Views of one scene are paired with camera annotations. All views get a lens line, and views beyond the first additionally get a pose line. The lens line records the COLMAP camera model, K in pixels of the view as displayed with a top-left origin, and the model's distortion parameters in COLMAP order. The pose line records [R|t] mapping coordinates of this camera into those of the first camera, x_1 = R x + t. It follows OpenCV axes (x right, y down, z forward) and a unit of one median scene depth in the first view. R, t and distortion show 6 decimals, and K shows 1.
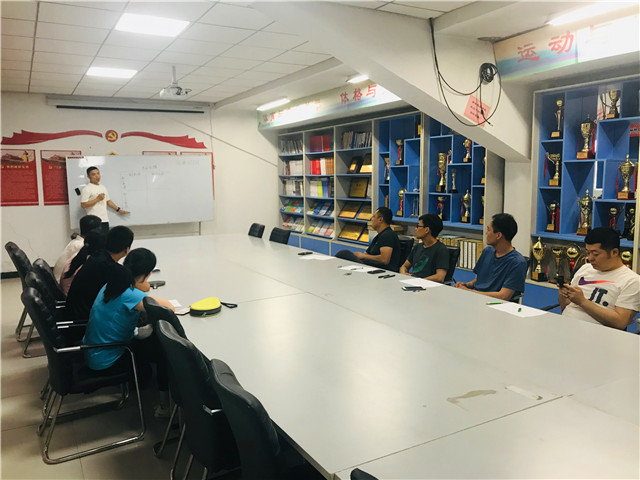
lens RADIAL K [[524.6, 0, 320.0], [0, 524.6, 240.0], [0, 0, 1]] dist [0.012032, -0.004088]
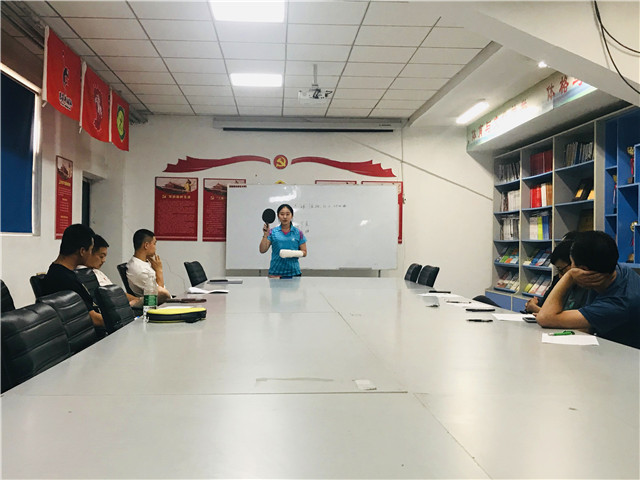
lens RADIAL K [[722.2, 0, 320.0], [0, 722.2, 240.0], [0, 0, 1]] dist [0.073909, -0.186404]
pose [[0.899163, 0.019521, -0.437178, 0.176255], [-0.073955, 0.991414, -0.107838, 0.047733], [0.431320, 0.129295, 0.892886, 0.020250]]
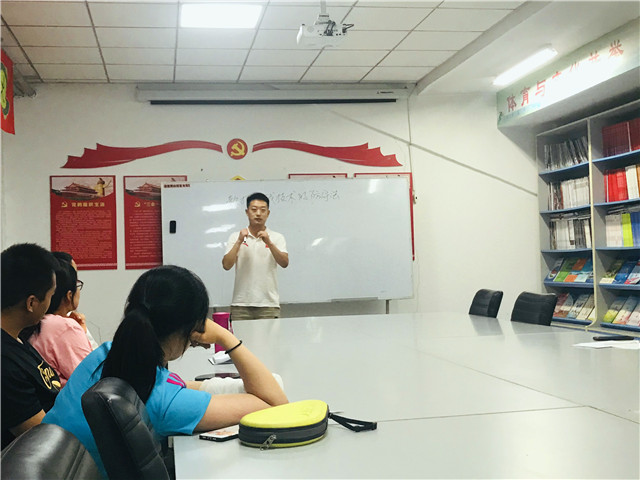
lens RADIAL K [[876.5, 0, 320.0], [0, 876.5, 240.0], [0, 0, 1]] dist [0.053509, 0.024898]
pose [[0.943014, -0.026790, -0.331673, 0.003109], [-0.020267, 0.990279, -0.137611, 0.032670], [0.332135, 0.136491, 0.933304, 0.163774]]
